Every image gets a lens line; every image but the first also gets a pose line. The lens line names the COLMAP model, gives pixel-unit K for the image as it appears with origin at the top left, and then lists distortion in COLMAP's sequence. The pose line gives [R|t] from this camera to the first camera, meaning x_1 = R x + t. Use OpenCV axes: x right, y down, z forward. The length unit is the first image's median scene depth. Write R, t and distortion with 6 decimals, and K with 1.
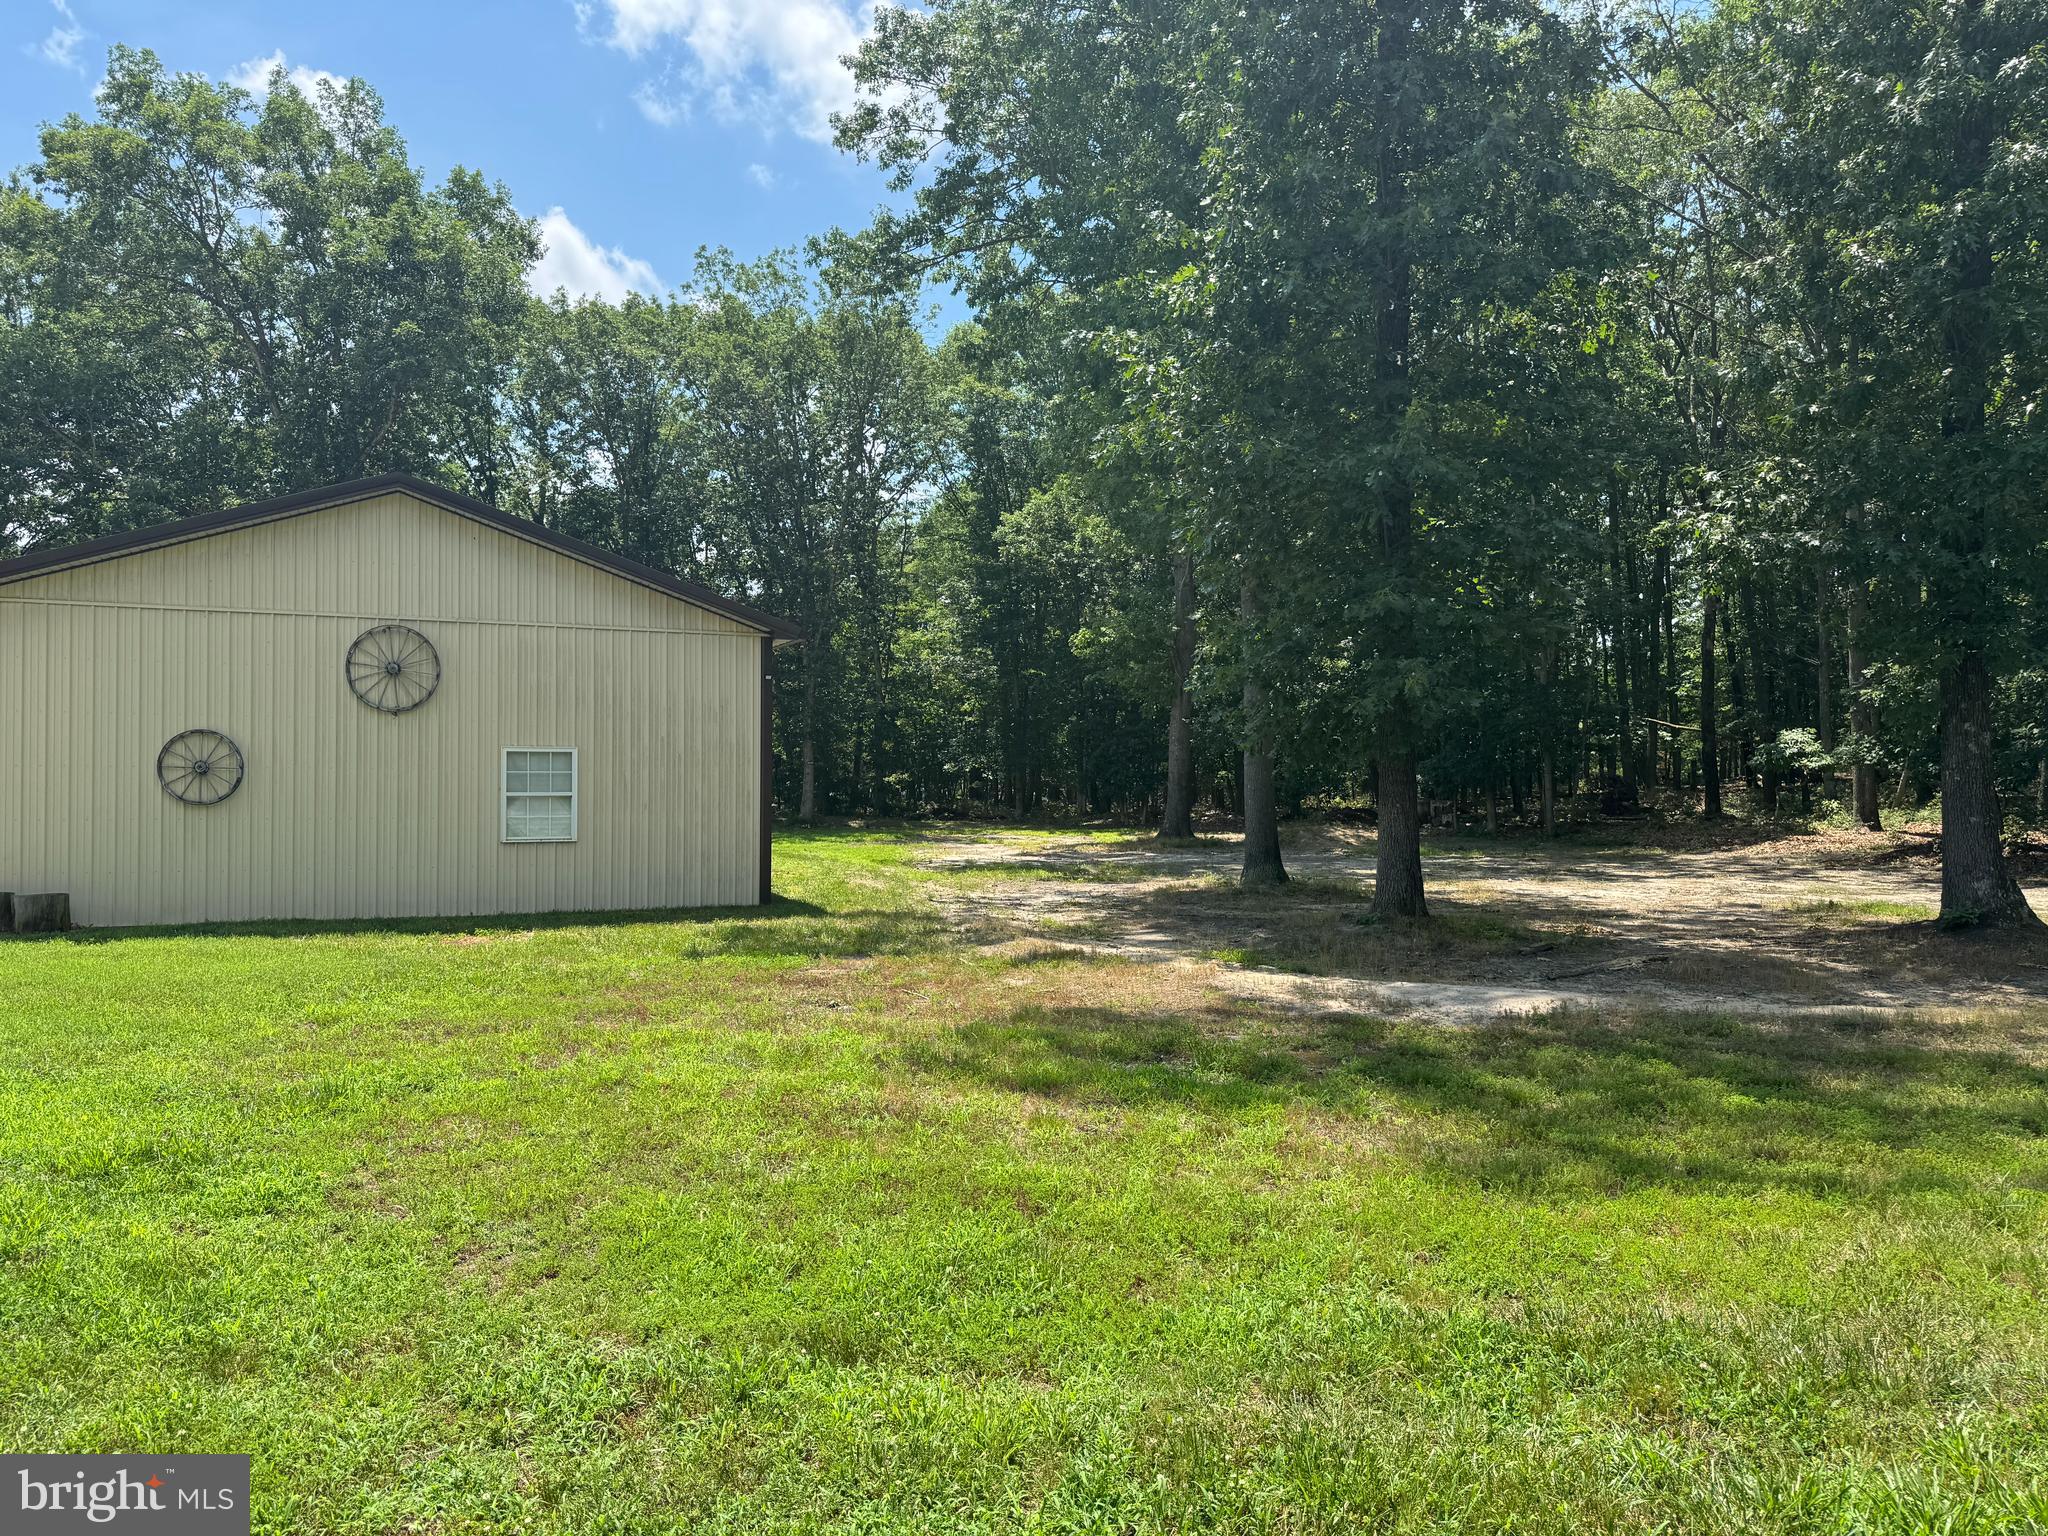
lens RADIAL K [[1461.6, 0, 1024.0], [0, 1461.6, 768.0], [0, 0, 1]] dist [0.028421, -0.020200]
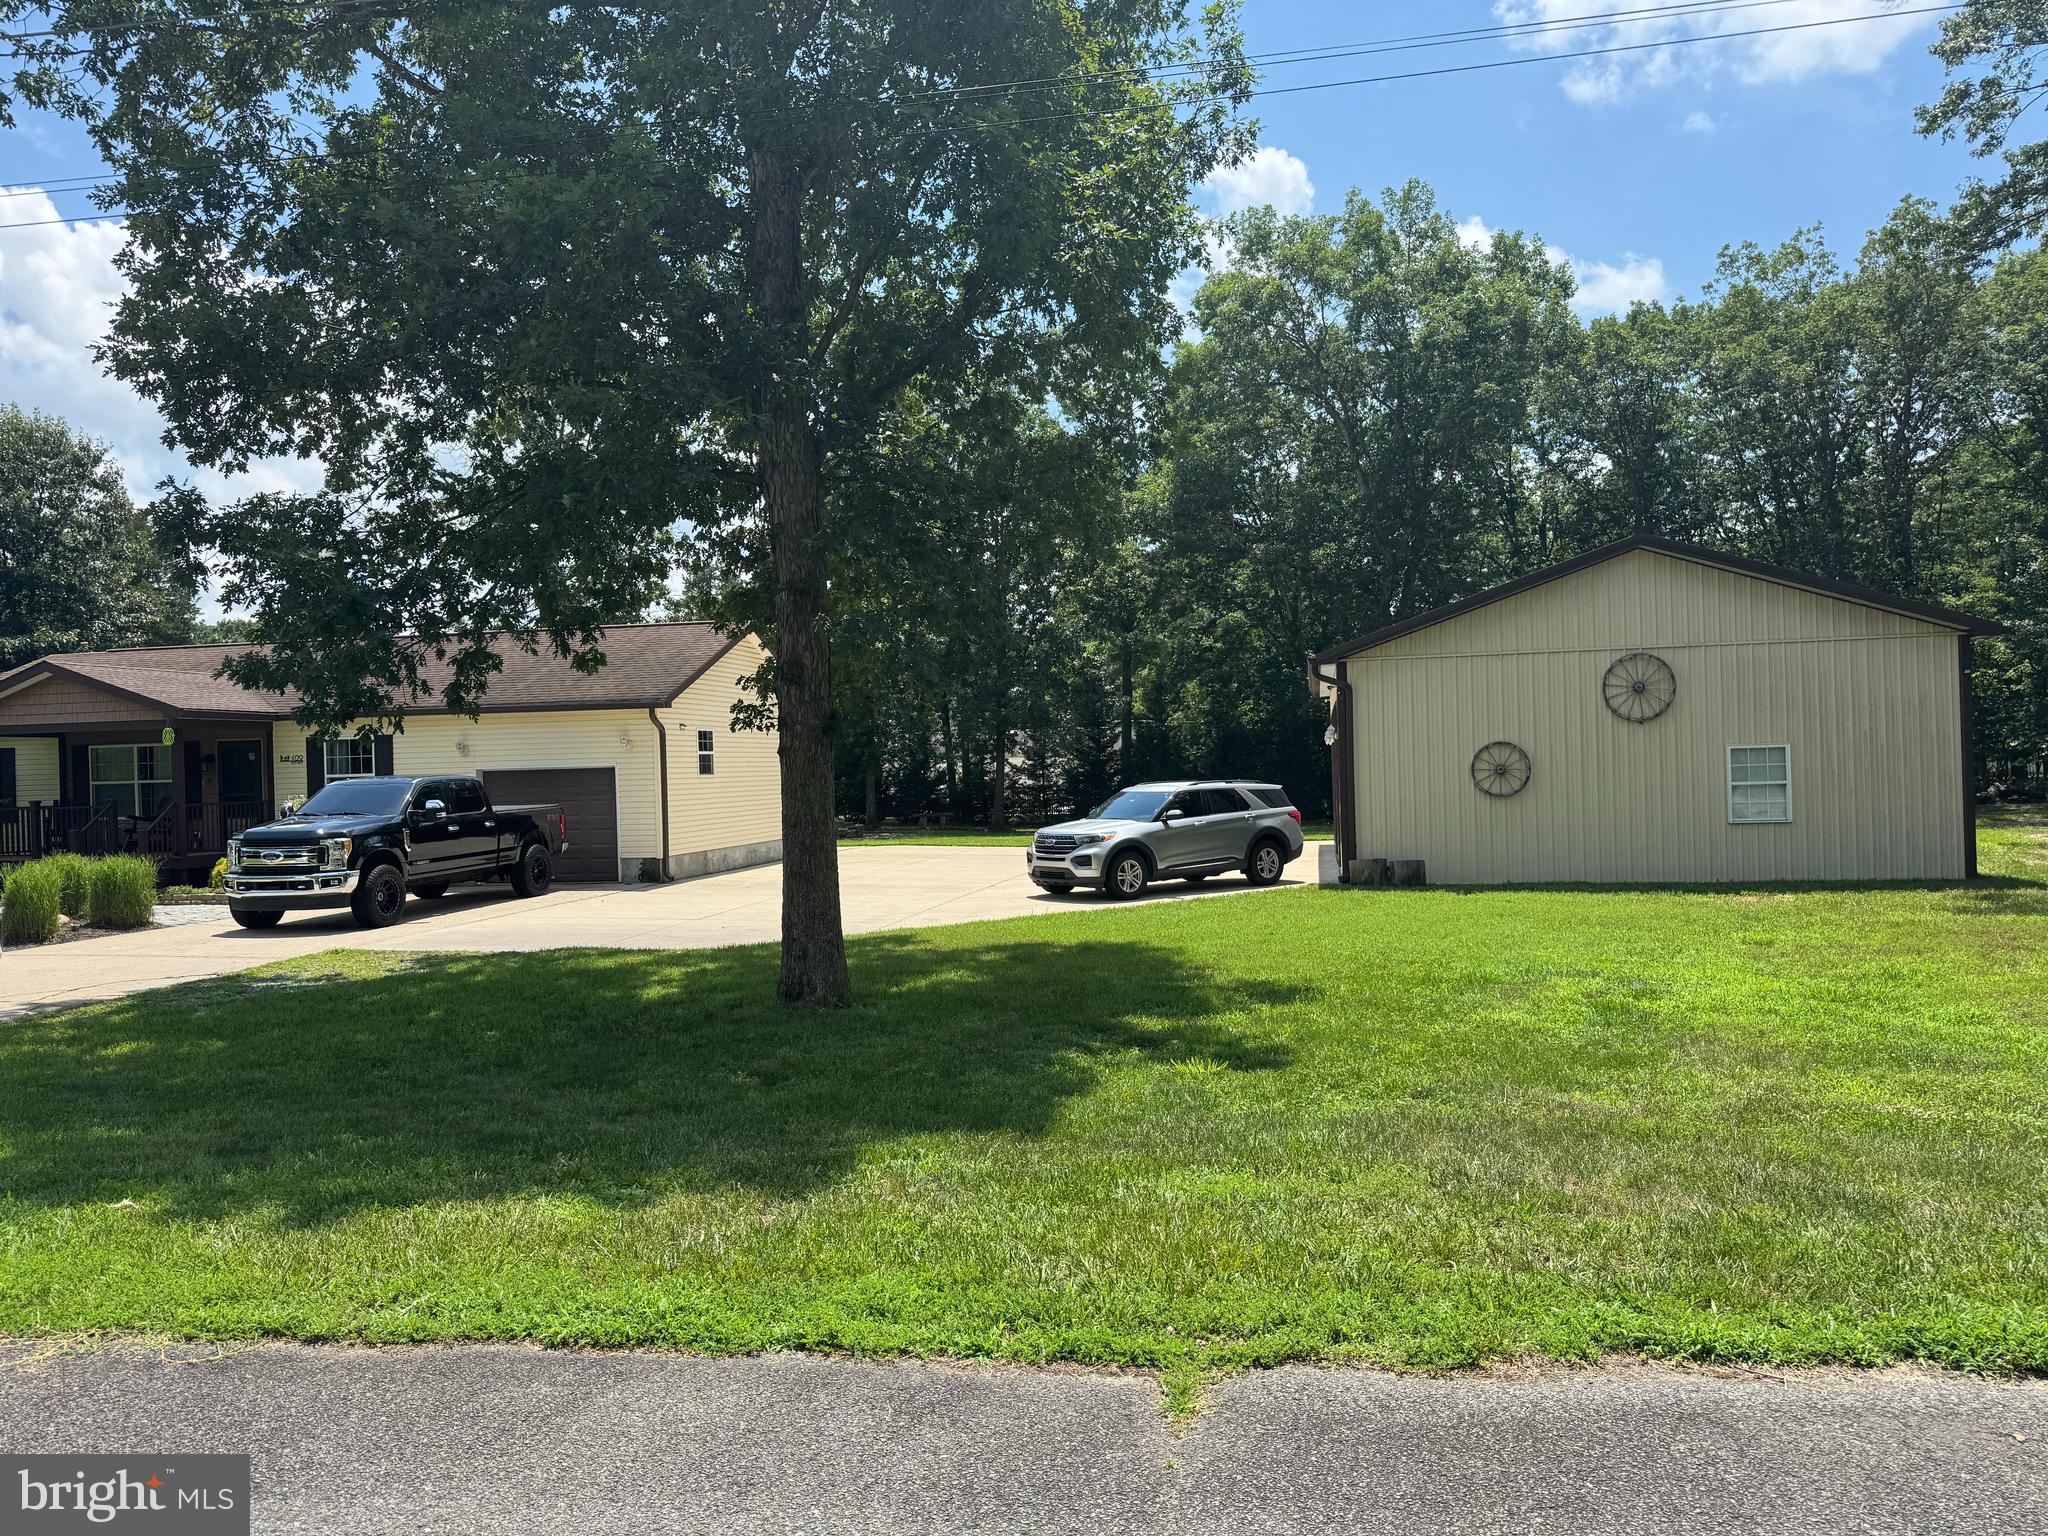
lens RADIAL K [[1461.6, 0, 1024.0], [0, 1461.6, 768.0], [0, 0, 1]] dist [0.028421, -0.020200]
pose [[0.824448, -0.031808, -0.565043, -0.152564], [0.034687, 0.999382, -0.005648, -0.009036], [0.564874, -0.014943, 0.825042, -0.356955]]
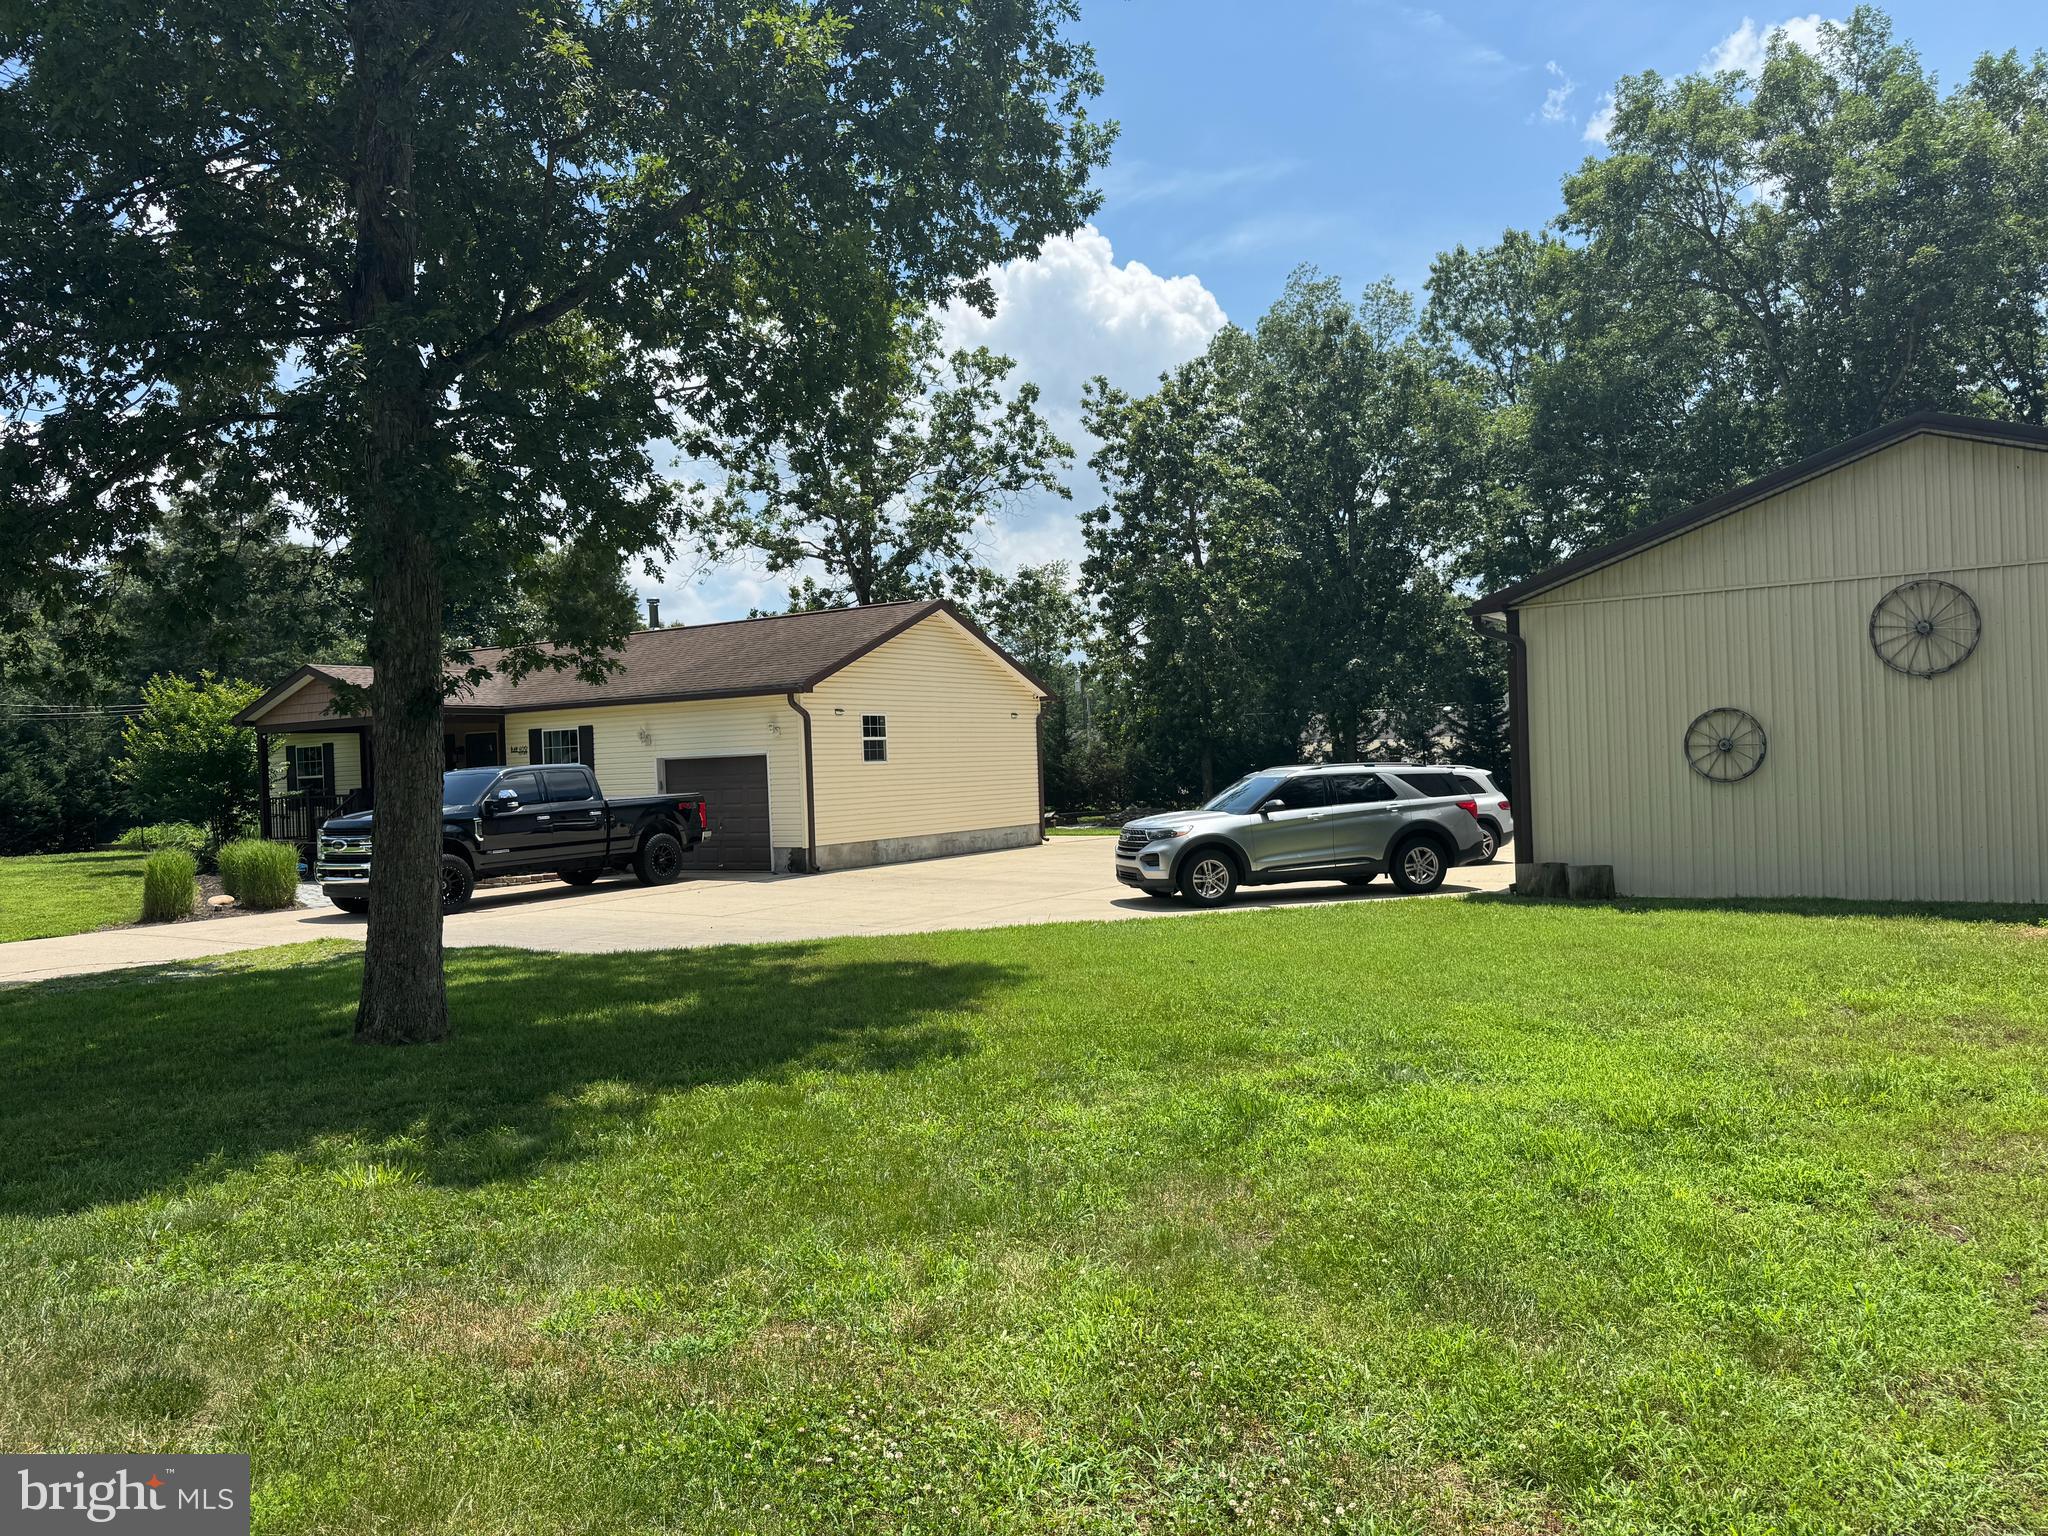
lens RADIAL K [[1462.7, 0, 988.5], [0, 1462.7, 775.1], [0, 0, 1]] dist [0.004095, -0.009451]
pose [[0.558386, -0.026132, -0.829170, -0.004047], [0.042817, 0.999079, -0.002653, 0.001054], [0.828476, -0.034021, 0.558991, 0.009872]]
